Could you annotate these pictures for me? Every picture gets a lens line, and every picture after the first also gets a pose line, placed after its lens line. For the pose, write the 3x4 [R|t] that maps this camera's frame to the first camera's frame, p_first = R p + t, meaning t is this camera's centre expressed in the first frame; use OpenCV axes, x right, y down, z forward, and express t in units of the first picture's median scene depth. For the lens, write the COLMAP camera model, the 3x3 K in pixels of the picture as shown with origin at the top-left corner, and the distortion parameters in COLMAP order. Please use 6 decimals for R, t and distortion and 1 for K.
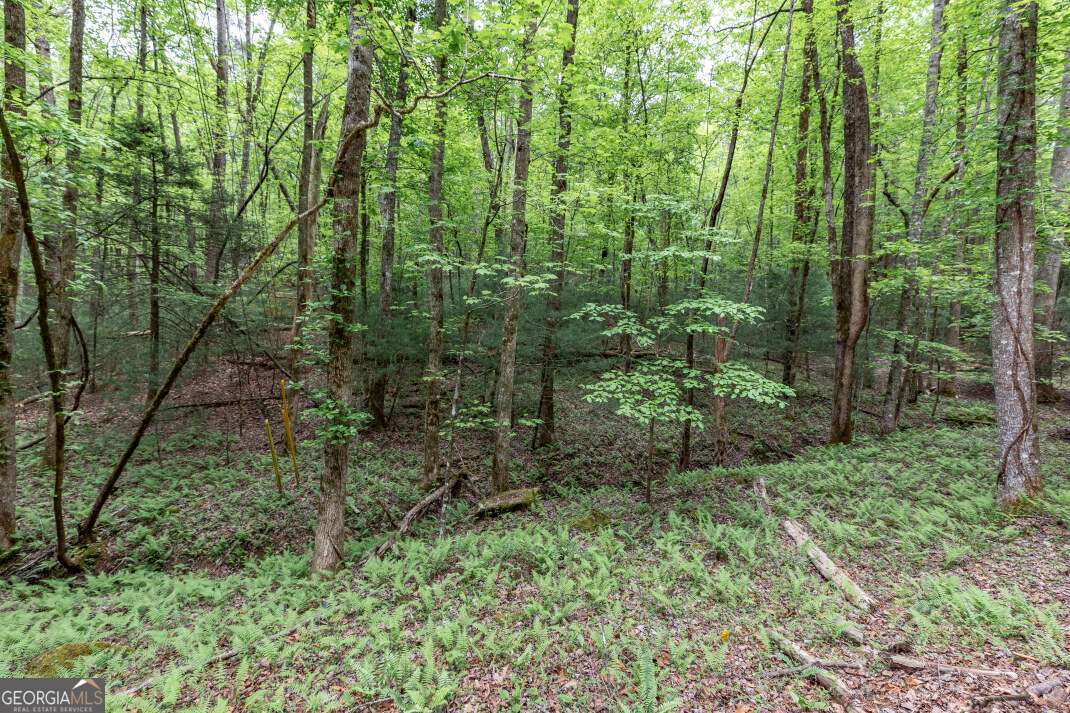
lens RADIAL K [[467.5, 0, 535.0], [0, 467.5, 356.5], [0, 0, 1]] dist [-0.001315, -0.000224]
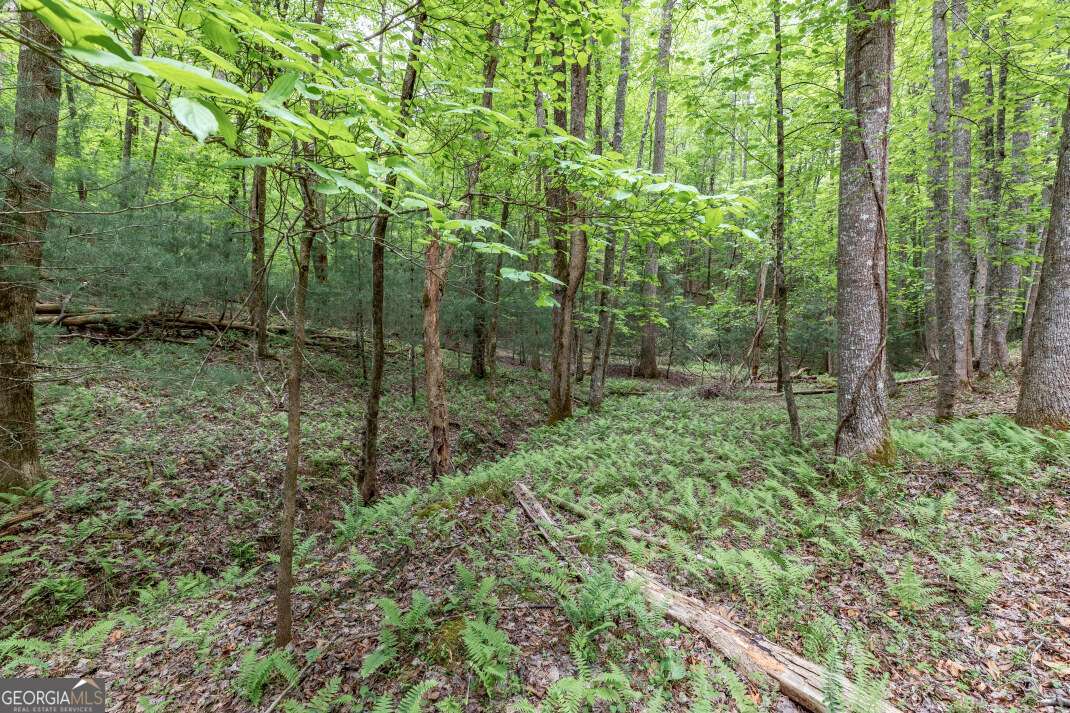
lens RADIAL K [[467.5, 0, 535.0], [0, 467.5, 356.5], [0, 0, 1]] dist [-0.001315, -0.000224]
pose [[0.766093, -0.005780, 0.642704, 0.115509], [0.020629, 0.999666, -0.015599, 0.092944], [-0.642399, 0.025209, 0.765956, 0.434838]]
